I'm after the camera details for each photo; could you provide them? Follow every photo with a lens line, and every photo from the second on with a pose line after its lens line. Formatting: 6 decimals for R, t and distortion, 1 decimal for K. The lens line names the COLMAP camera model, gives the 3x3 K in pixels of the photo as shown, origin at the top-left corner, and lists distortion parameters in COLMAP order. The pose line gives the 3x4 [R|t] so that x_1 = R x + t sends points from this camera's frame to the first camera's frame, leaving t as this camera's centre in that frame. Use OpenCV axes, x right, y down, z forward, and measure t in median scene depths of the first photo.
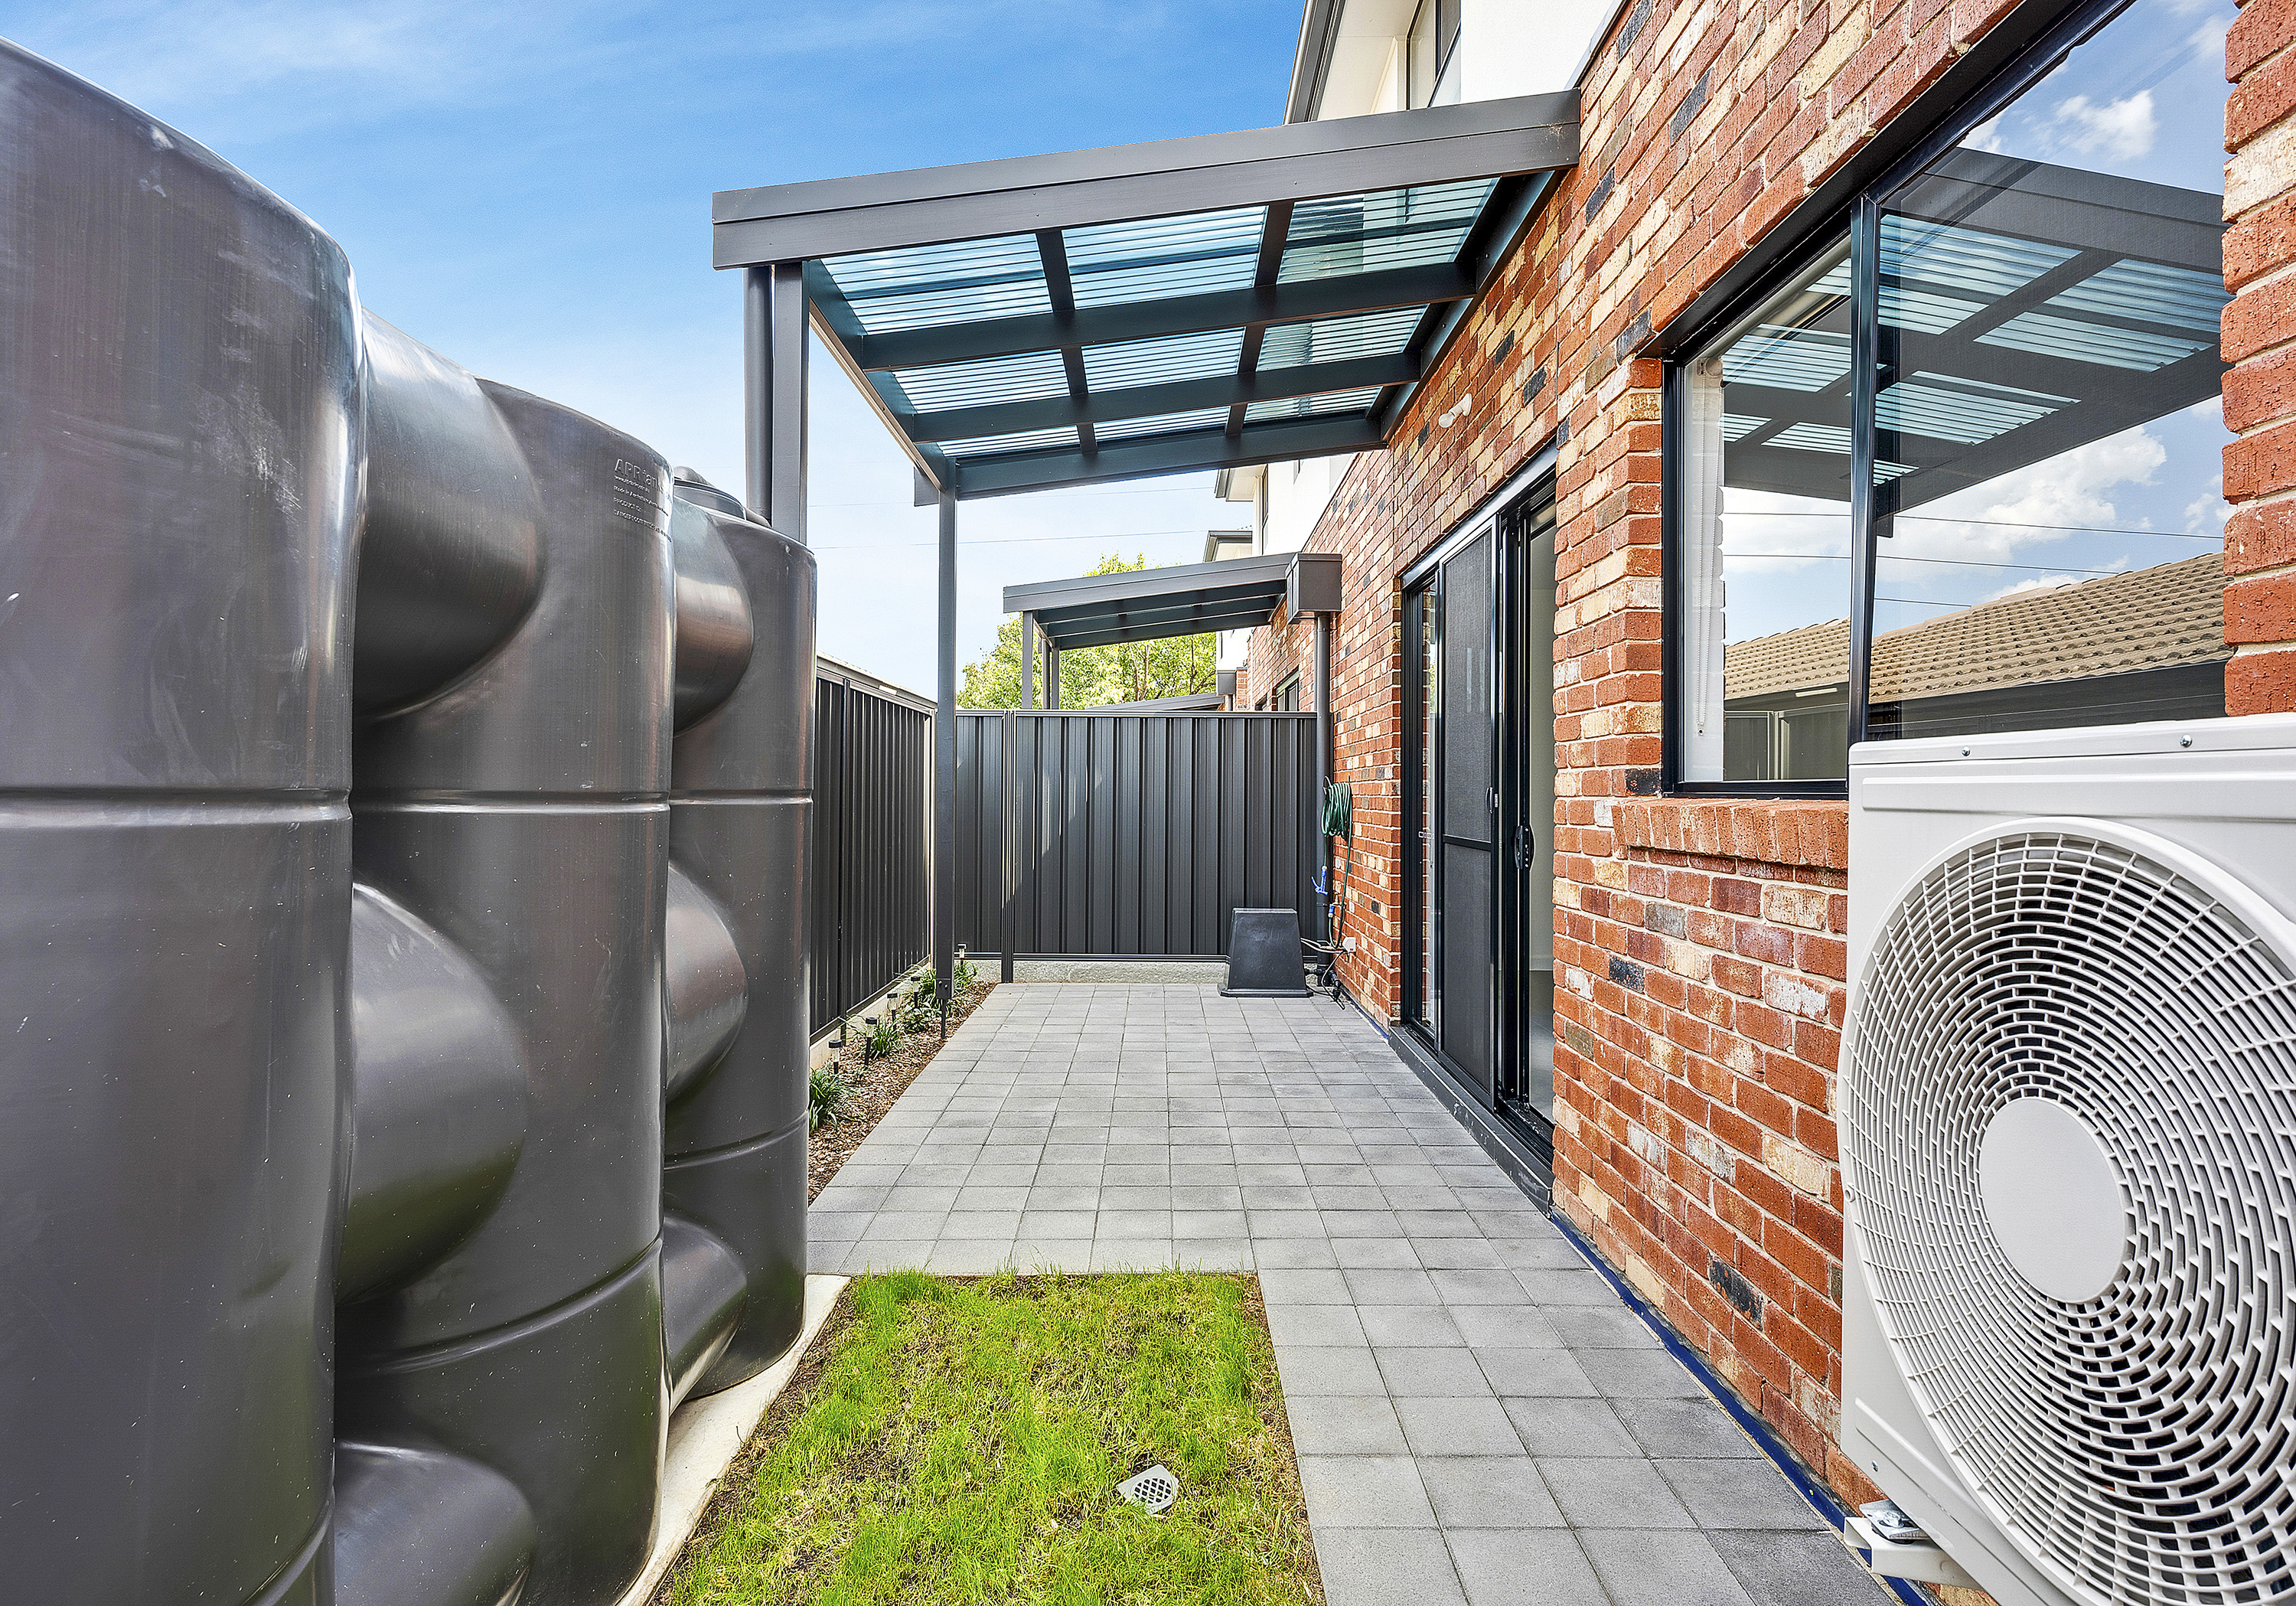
lens RADIAL K [[930.3, 0, 1162.1], [0, 930.3, 816.9], [0, 0, 1]] dist [-0.000575, 0.000059]
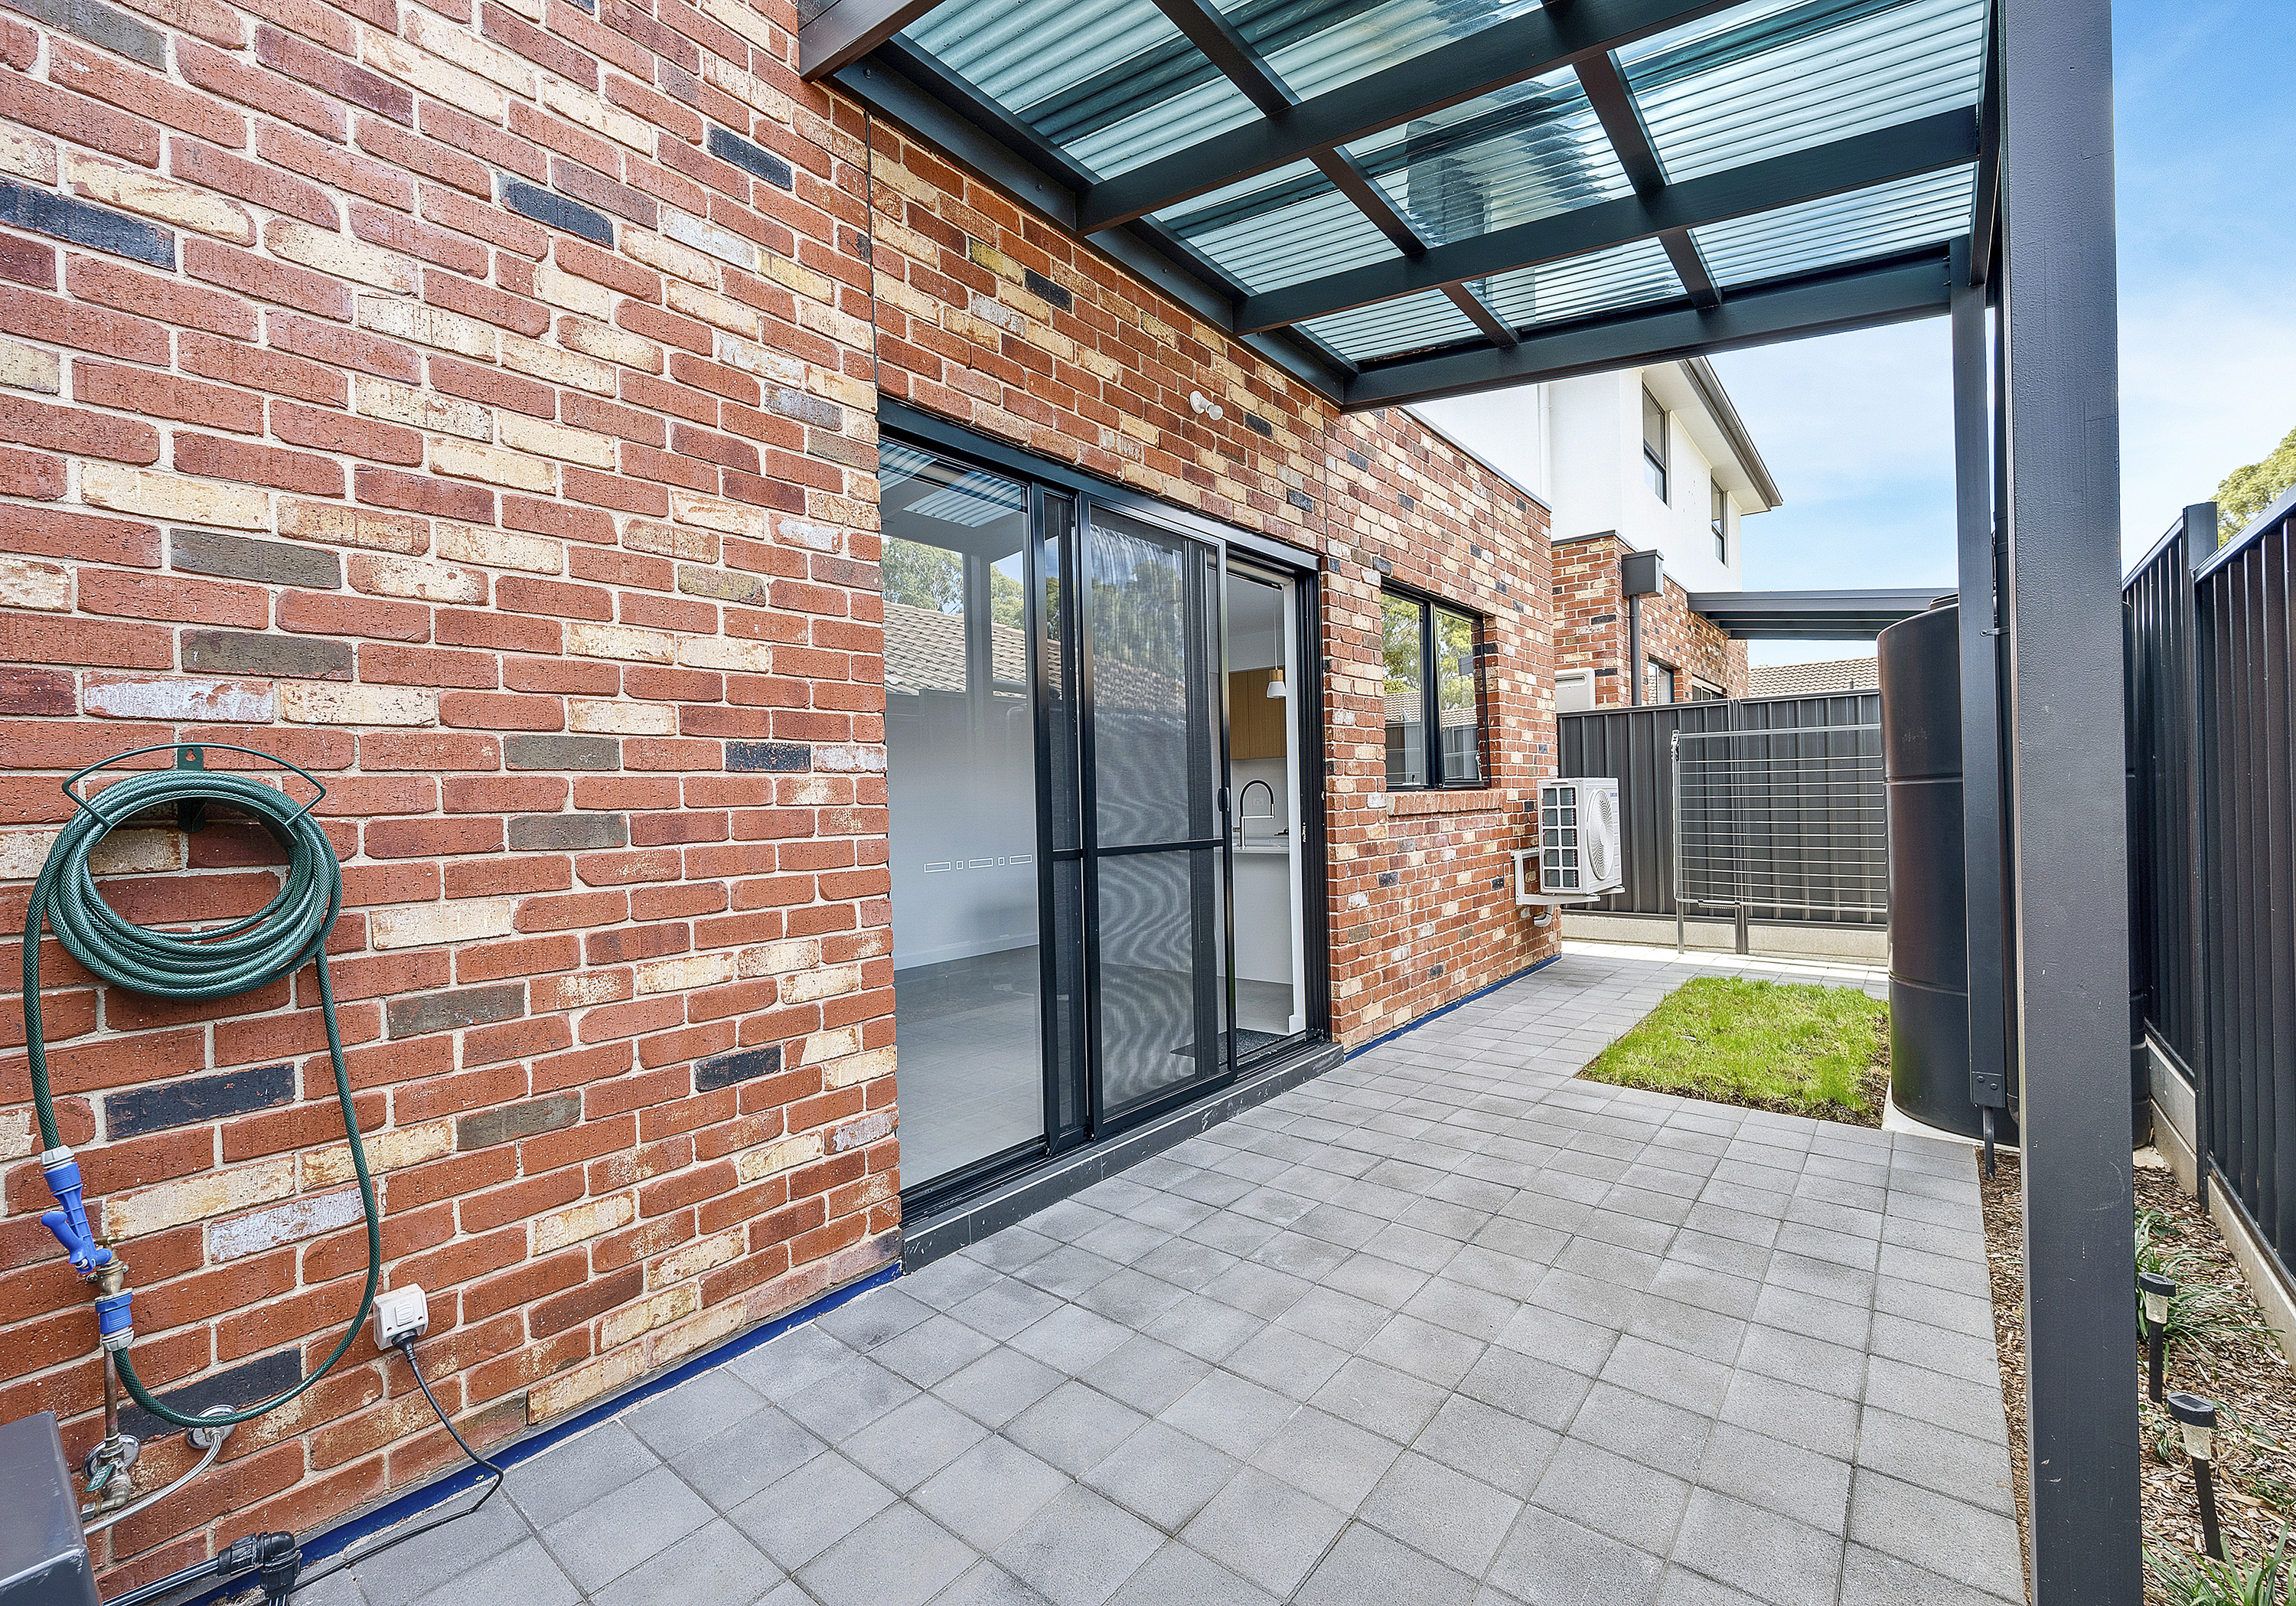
lens RADIAL K [[930.3, 0, 1162.1], [0, 930.3, 816.9], [0, 0, 1]] dist [-0.000575, 0.000059]
pose [[-0.746927, 0.006102, 0.664879, -0.355056], [0.041837, 0.998408, 0.037837, -0.047294], [-0.663589, 0.056078, -0.745993, 2.097383]]
